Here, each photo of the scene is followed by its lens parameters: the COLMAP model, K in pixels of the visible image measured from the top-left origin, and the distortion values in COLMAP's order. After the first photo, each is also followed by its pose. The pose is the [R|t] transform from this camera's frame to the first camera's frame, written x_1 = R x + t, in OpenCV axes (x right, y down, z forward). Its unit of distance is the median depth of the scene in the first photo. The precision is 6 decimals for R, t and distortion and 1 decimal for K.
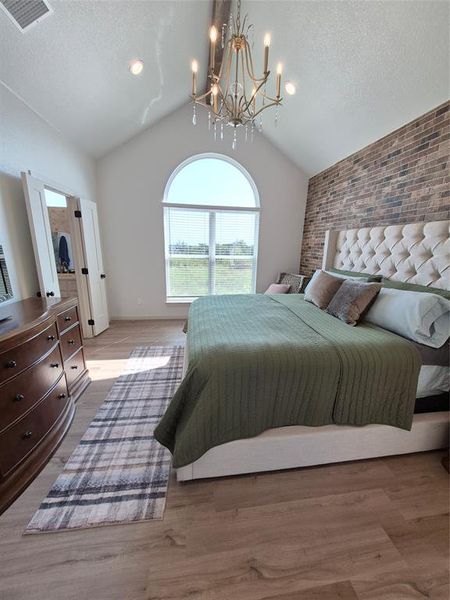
lens RADIAL K [[235.3, 0, 227.6], [0, 235.3, 302.8], [0, 0, 1]] dist [-0.000427, 0.000045]
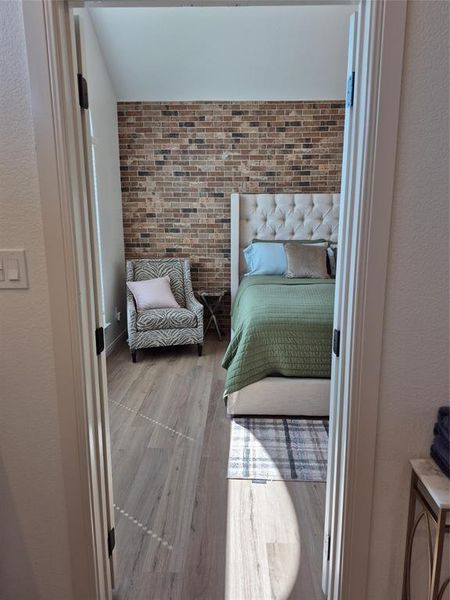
lens RADIAL K [[418.0, 0, 225.0], [0, 418.0, 300.0], [0, 0, 1]] dist [0.084542, -0.103409]
pose [[0.161885, -0.213610, 0.963413, -1.192191], [0.236959, 0.956140, 0.172180, -0.256355], [-0.957937, 0.200416, 0.205402, 0.964662]]
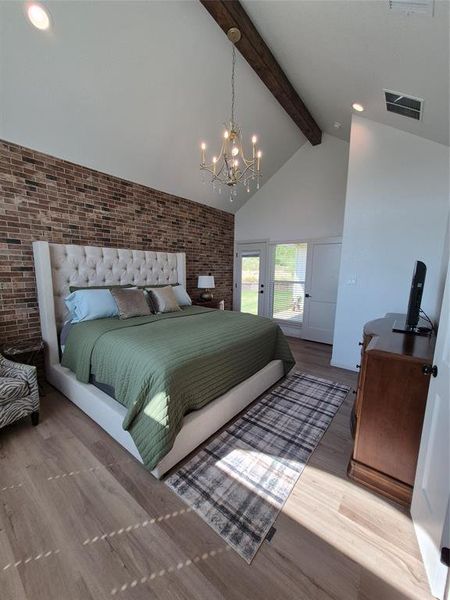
lens RADIAL K [[236.6, 0, 231.0], [0, 236.6, 301.6], [0, 0, 1]] dist [-0.000115, -0.000017]
pose [[-0.708306, -0.133204, 0.693224, -0.666759], [0.134945, 0.938373, 0.318191, -0.338674], [-0.692887, 0.318924, -0.646680, 1.345696]]
